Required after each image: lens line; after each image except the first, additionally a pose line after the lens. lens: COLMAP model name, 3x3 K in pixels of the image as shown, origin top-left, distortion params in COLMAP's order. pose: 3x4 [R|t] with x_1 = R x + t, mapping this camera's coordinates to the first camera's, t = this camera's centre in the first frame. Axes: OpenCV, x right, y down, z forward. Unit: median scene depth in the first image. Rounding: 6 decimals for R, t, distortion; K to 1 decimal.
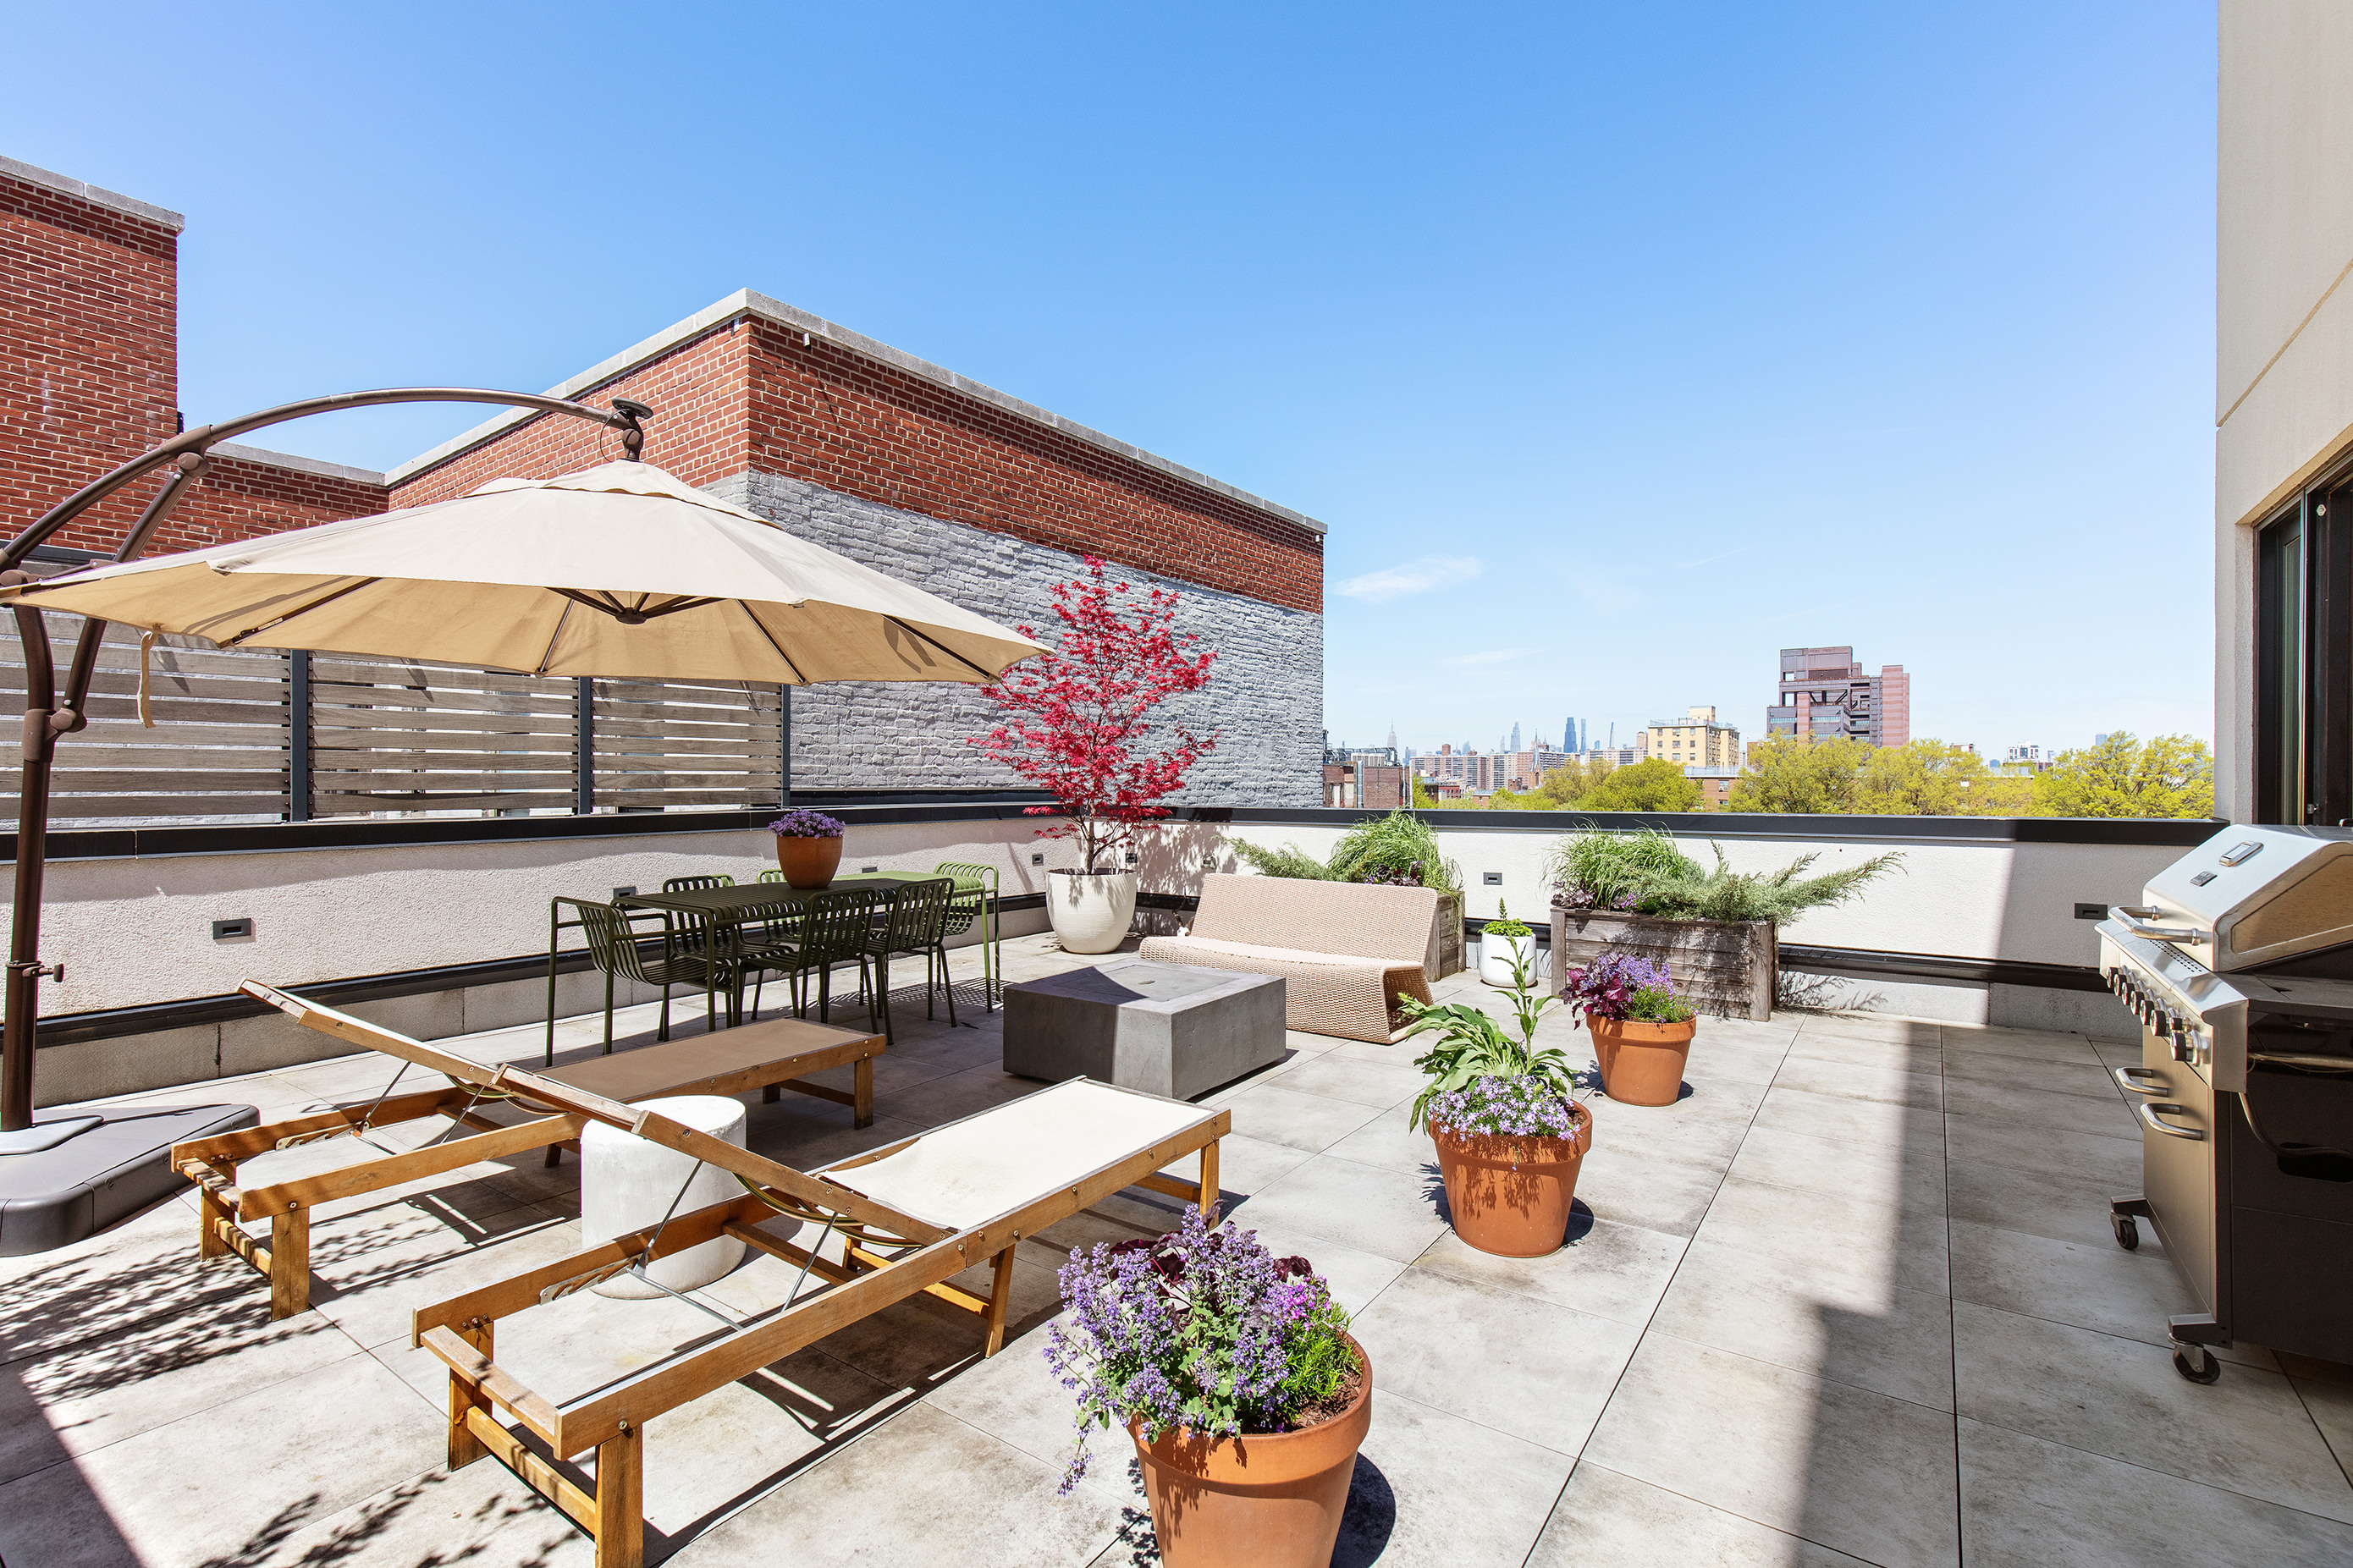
lens RADIAL K [[1057.0, 0, 1184.1], [0, 1057.0, 776.1], [0, 0, 1]] dist [-0.001478, -0.000930]
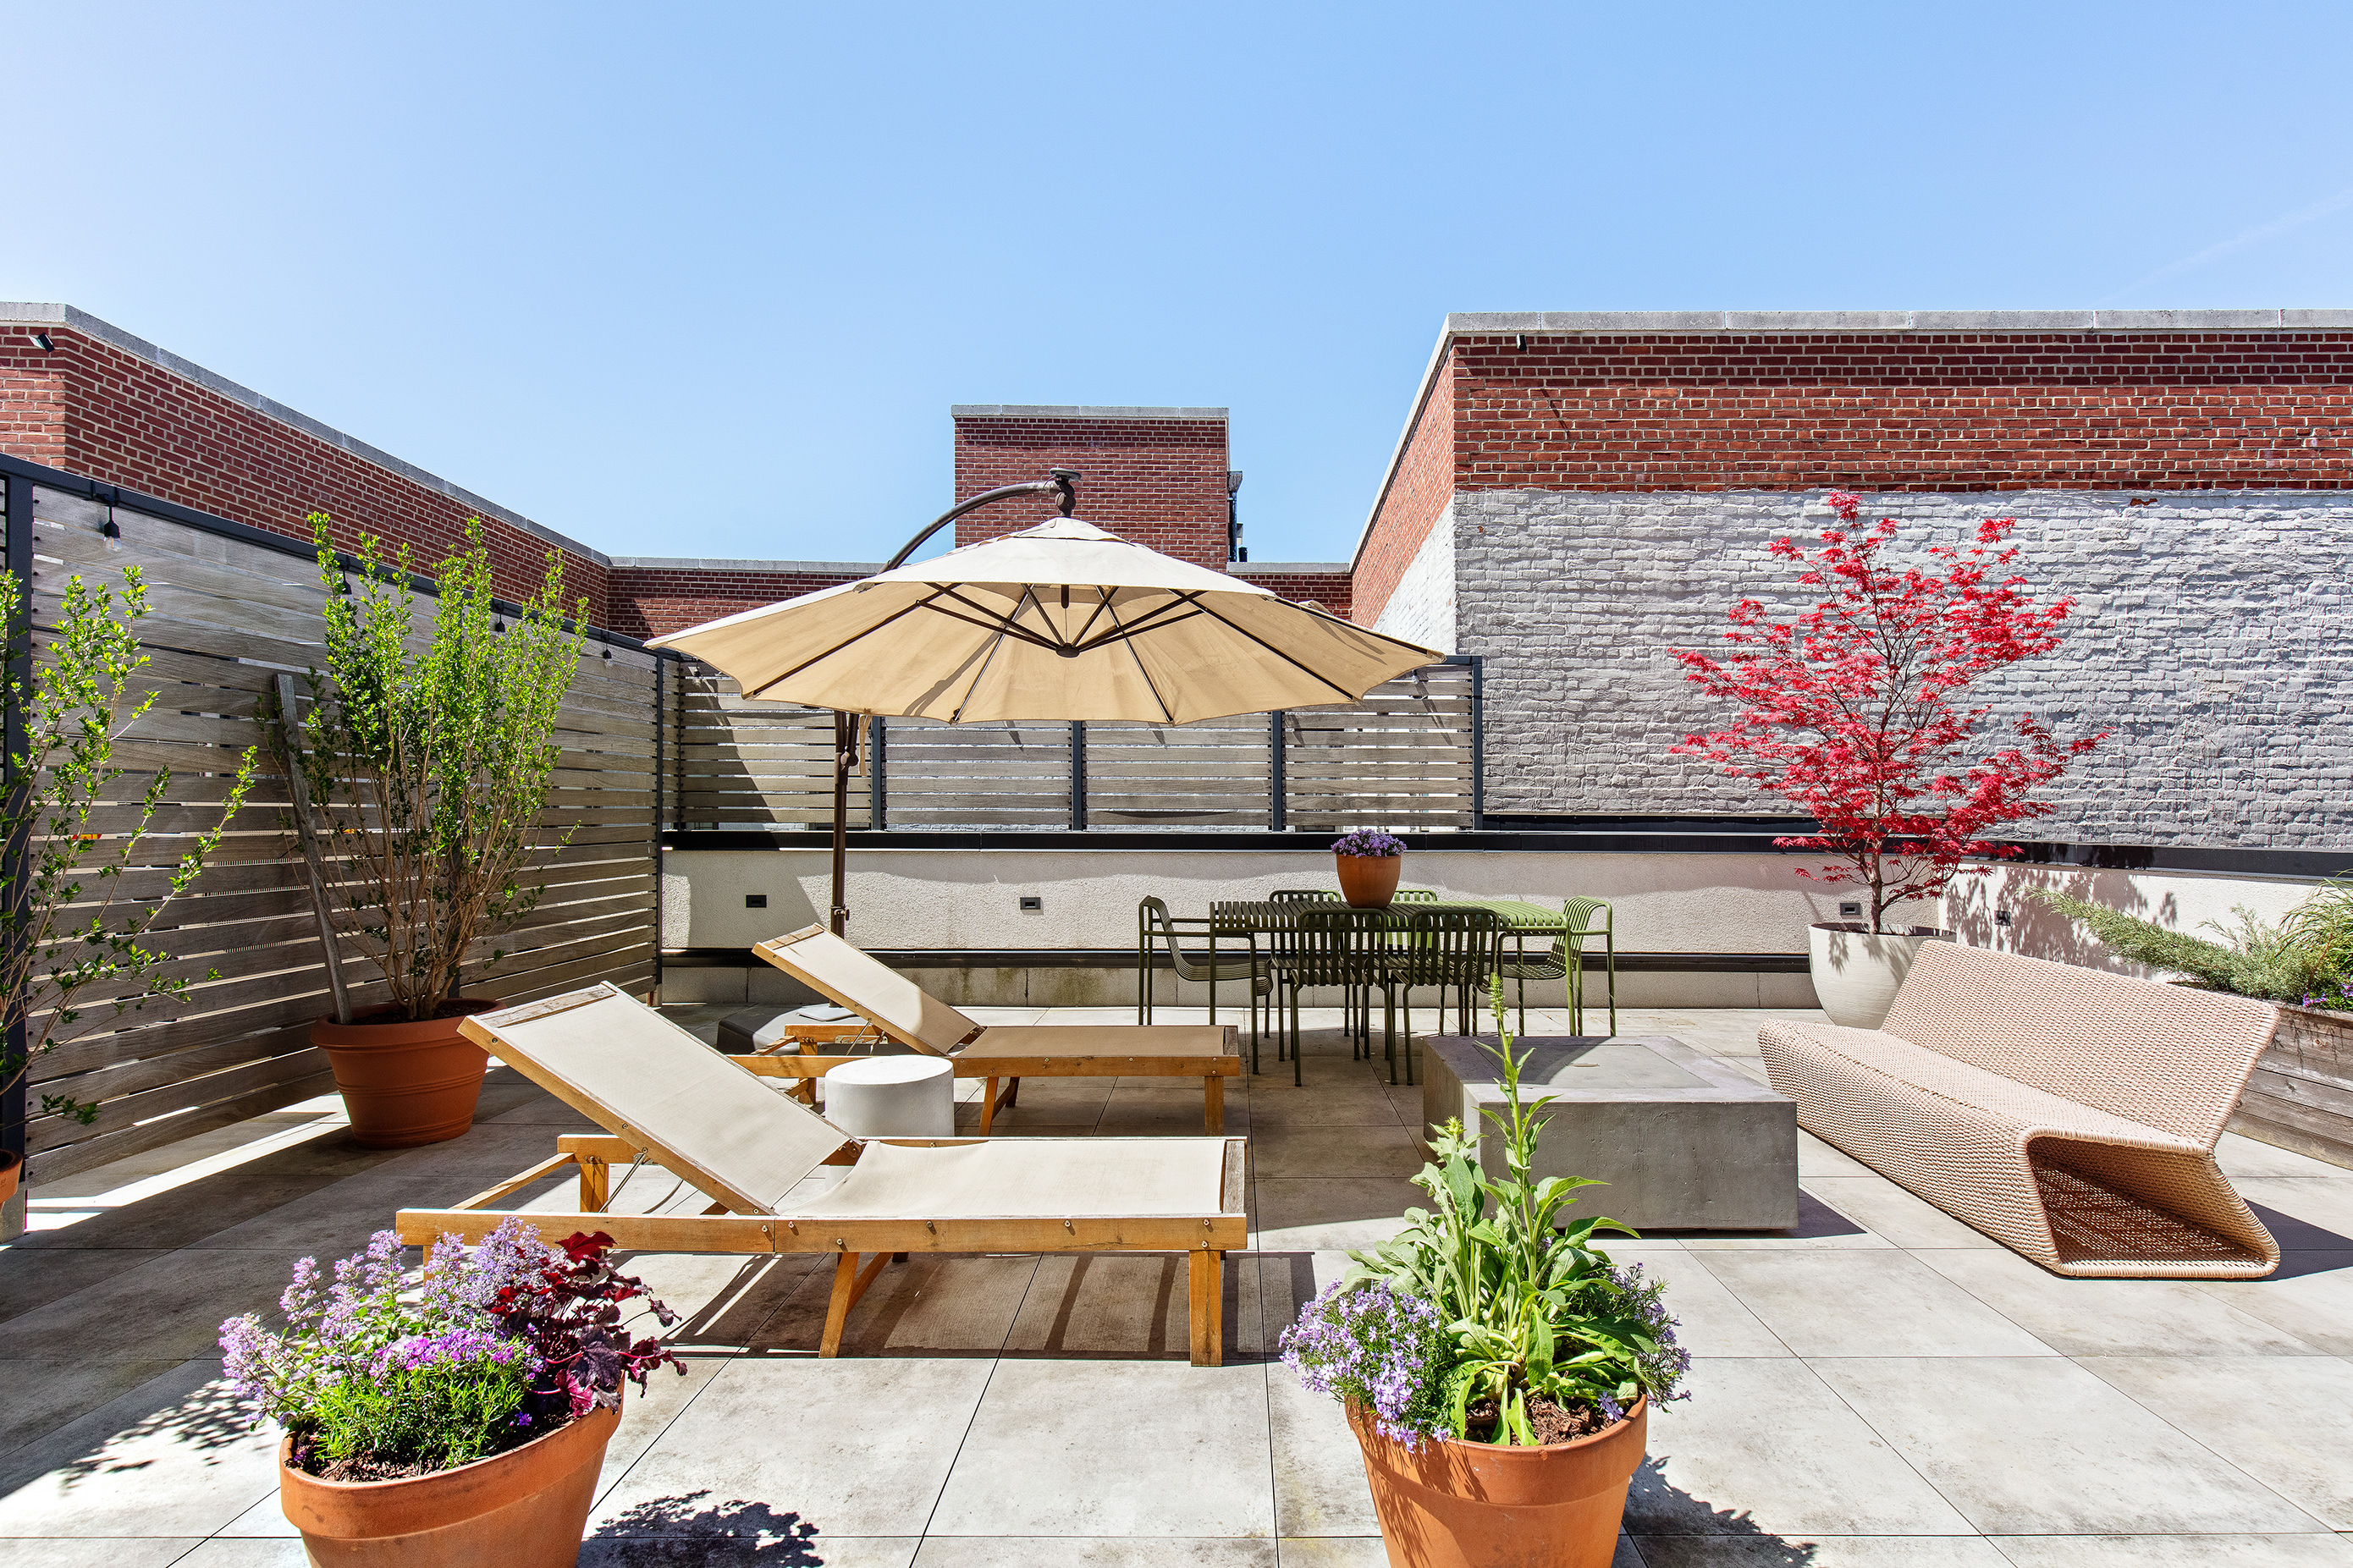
lens RADIAL K [[1057.0, 0, 1176.8], [0, 1057.0, 791.1], [0, 0, 1]] dist [-0.001478, -0.000930]
pose [[0.572259, -0.016340, -0.819910, 0.227660], [-0.001631, 0.999777, -0.021062, 0.012471], [0.820071, 0.013390, 0.572105, 0.196741]]
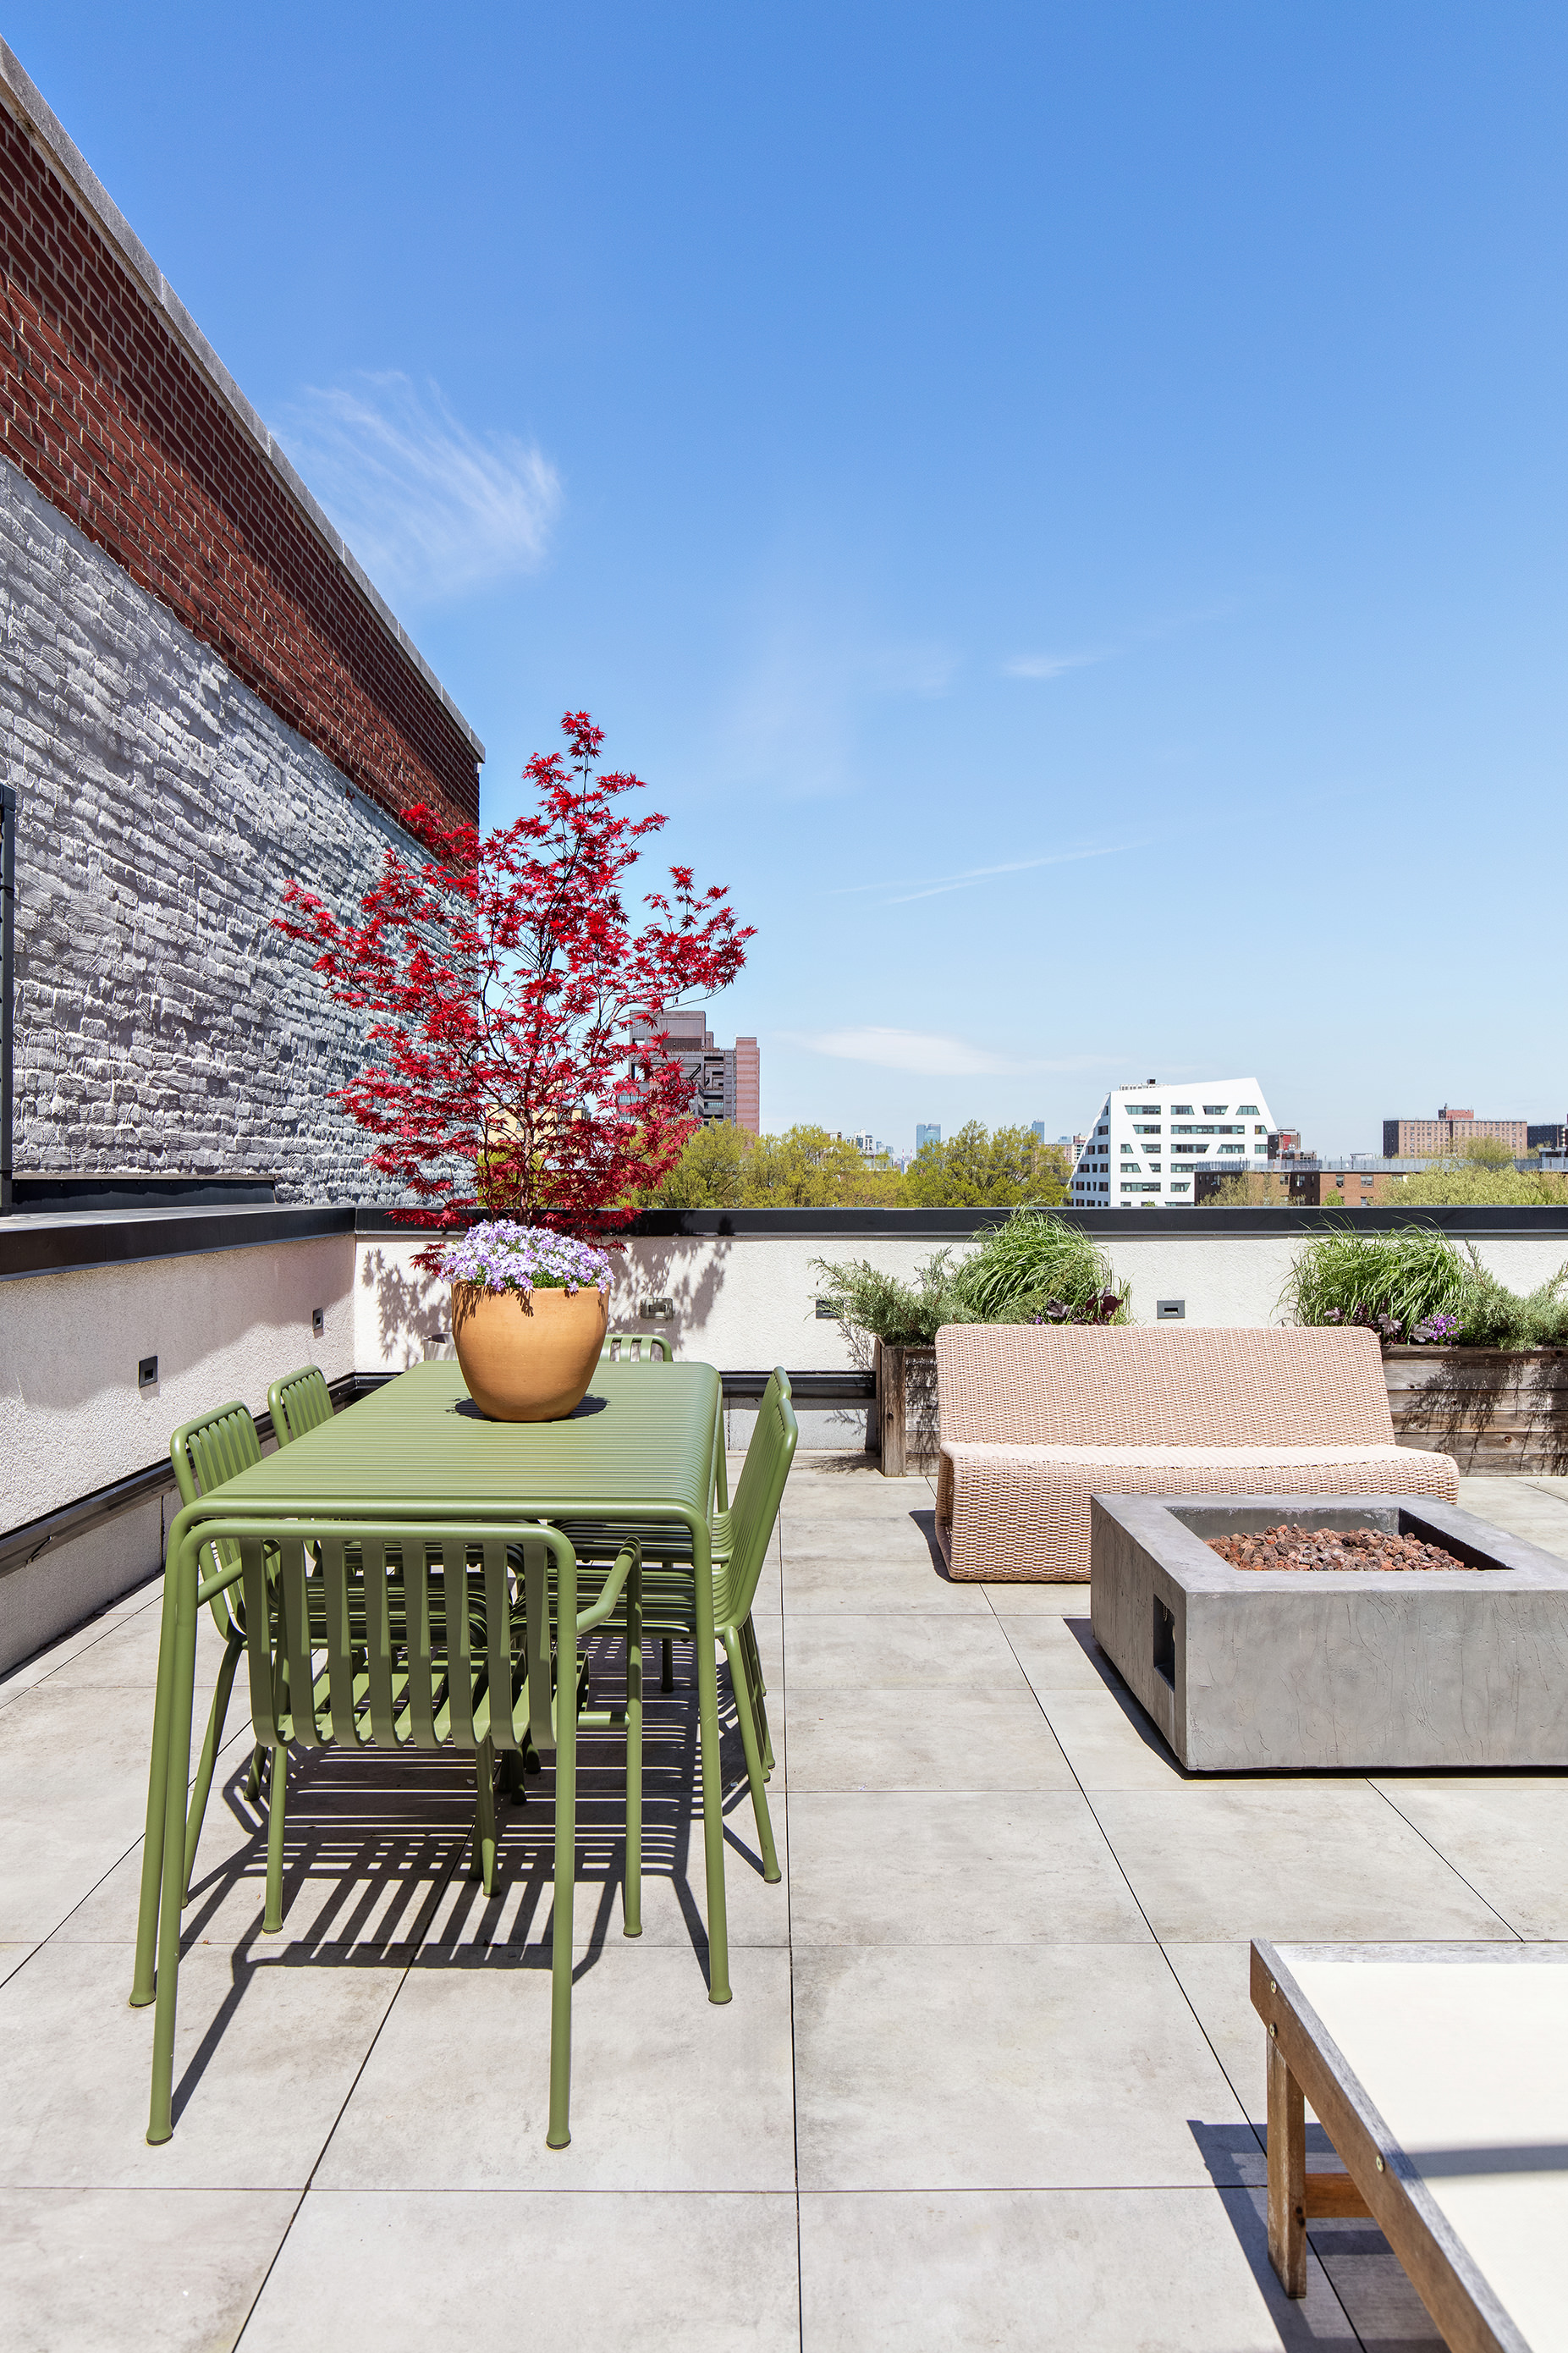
lens RADIAL K [[1516.7, 0, 780.1], [0, 1516.7, 1161.1], [0, 0, 1]] dist [0.001923, 0.000084]
pose [[0.814106, 0.004476, 0.580699, -0.419386], [-0.001569, 0.999984, -0.005508, 0.009060], [-0.580714, 0.003573, 0.814100, 0.334058]]
